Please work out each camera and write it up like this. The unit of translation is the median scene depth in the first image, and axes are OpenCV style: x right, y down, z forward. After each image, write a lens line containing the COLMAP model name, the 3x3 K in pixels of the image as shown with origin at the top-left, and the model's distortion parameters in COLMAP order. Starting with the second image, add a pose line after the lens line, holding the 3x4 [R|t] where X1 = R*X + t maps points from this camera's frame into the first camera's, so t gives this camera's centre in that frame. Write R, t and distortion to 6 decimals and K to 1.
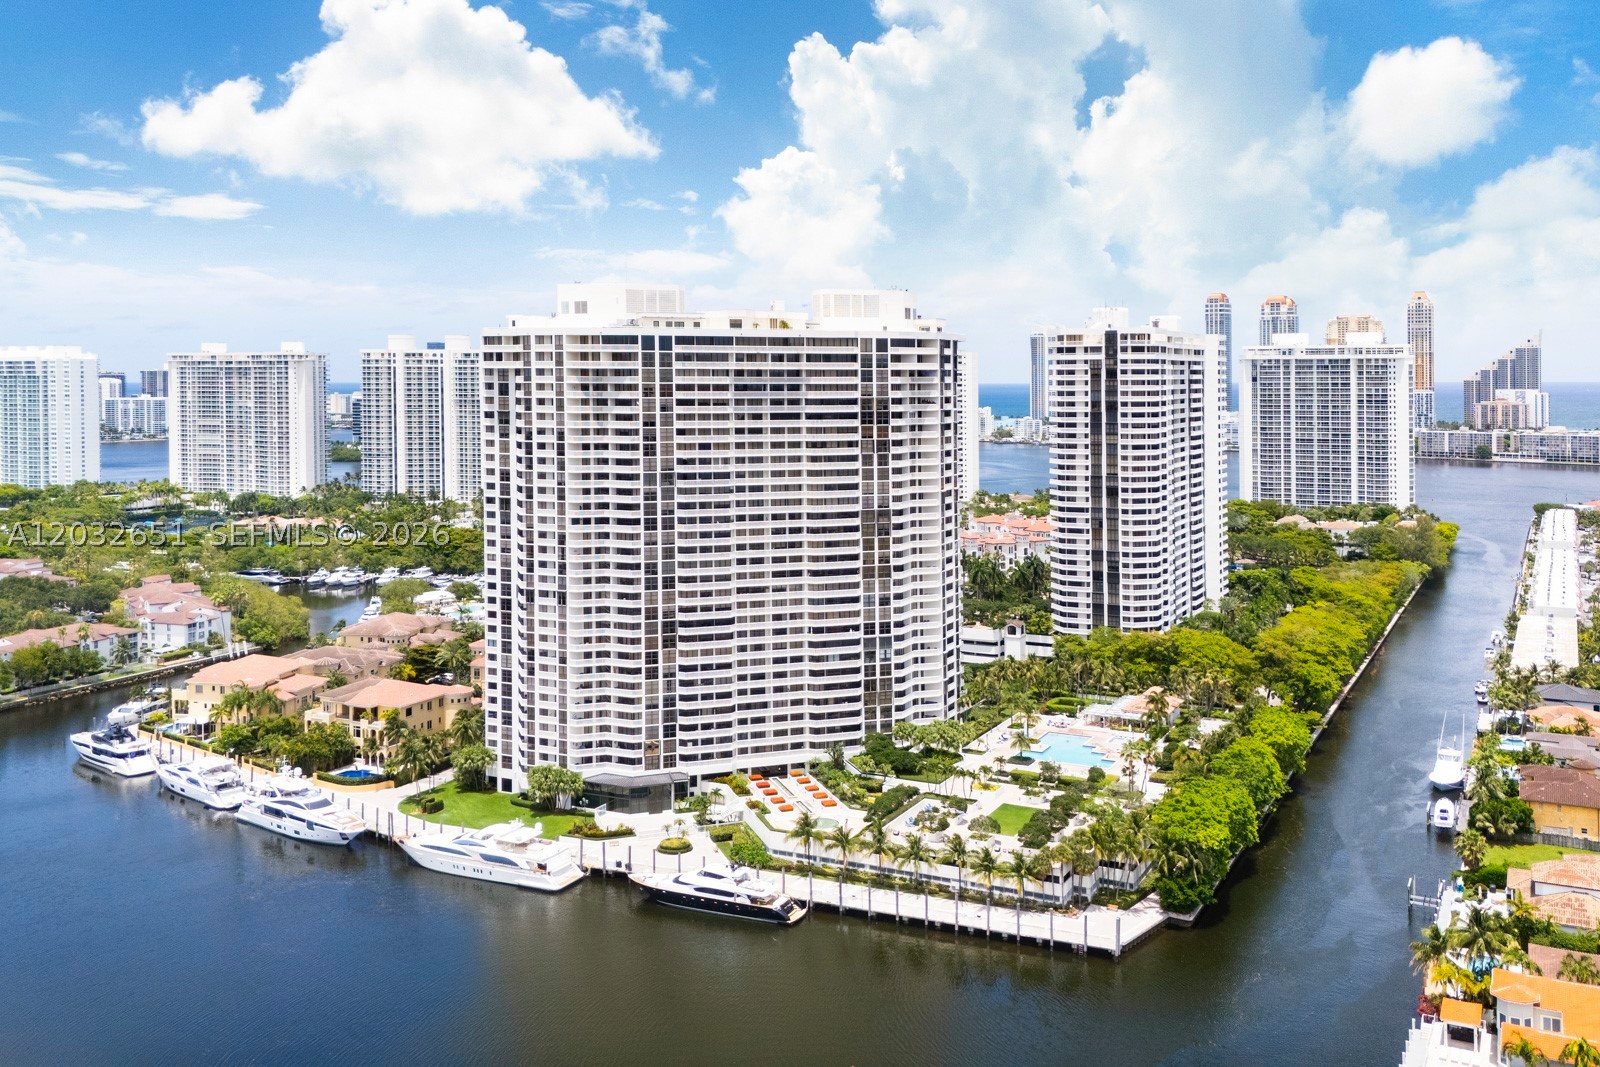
lens RADIAL K [[1443.5, 0, 822.2], [0, 1443.5, 457.4], [0, 0, 1]] dist [0.070018, -0.035206]
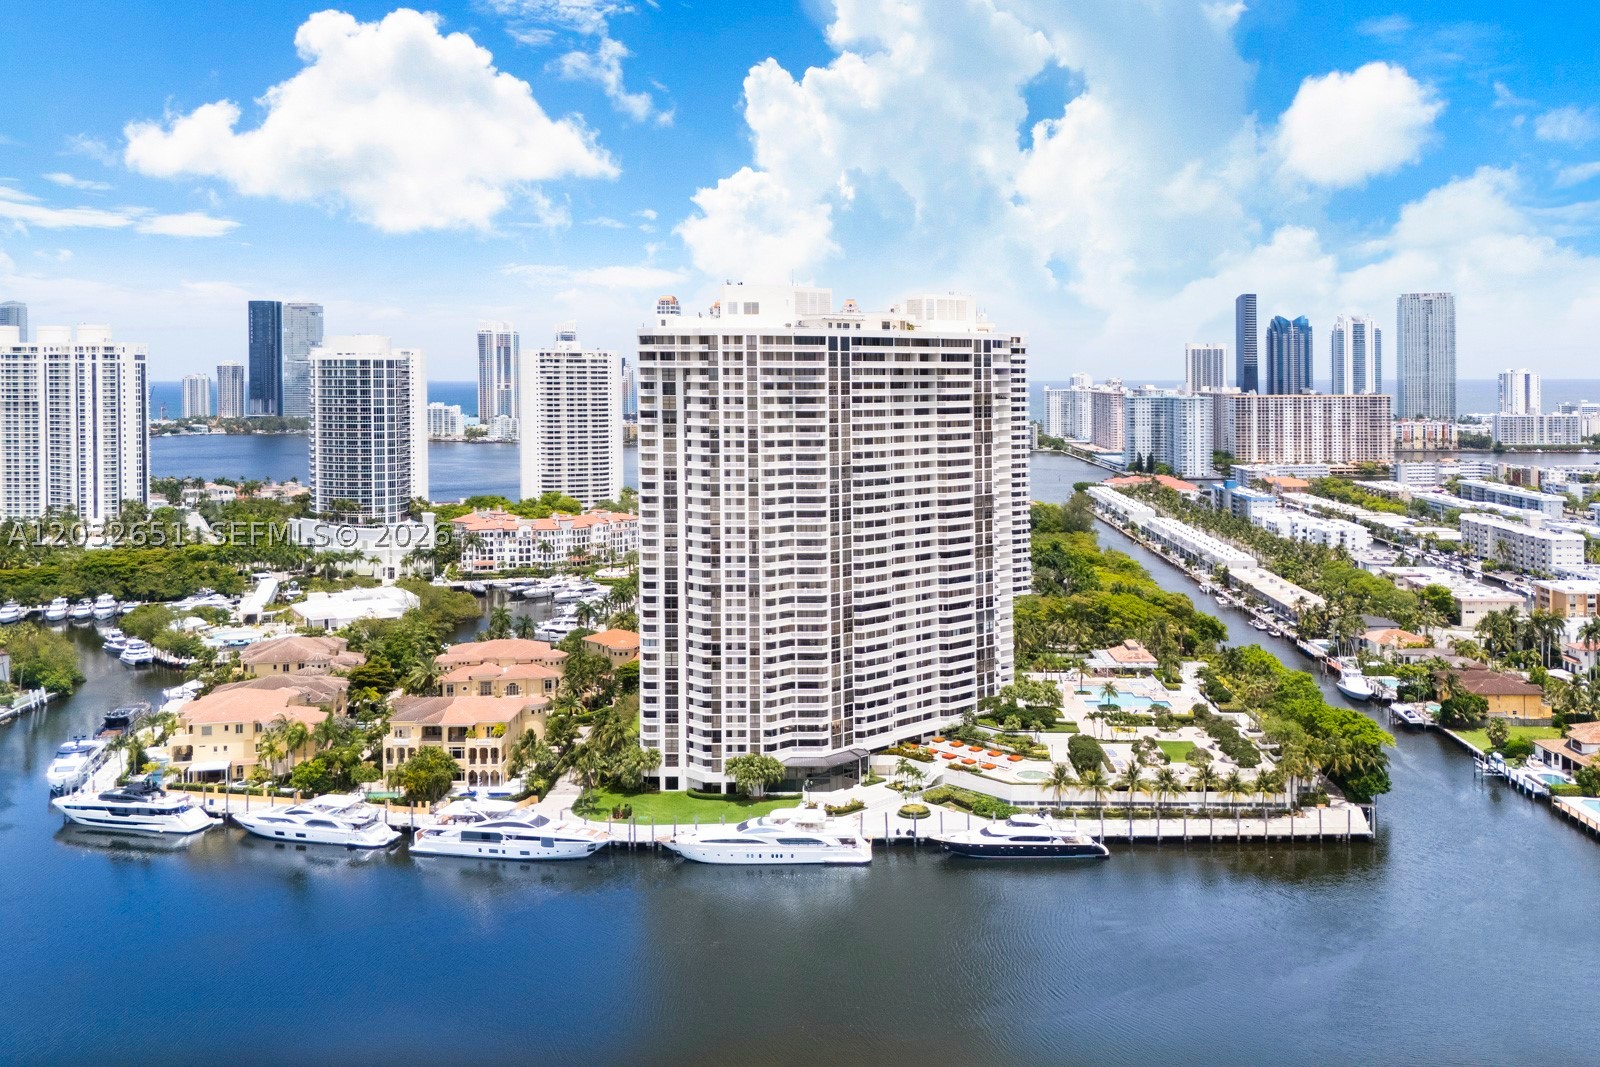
lens RADIAL K [[1443.5, 0, 819.7], [0, 1443.5, 459.9], [0, 0, 1]] dist [0.070018, -0.035206]
pose [[0.902783, -0.026841, 0.429259, -0.554571], [0.025550, 0.999635, 0.008770, -0.003699], [-0.429338, 0.003050, 0.903139, 0.052653]]
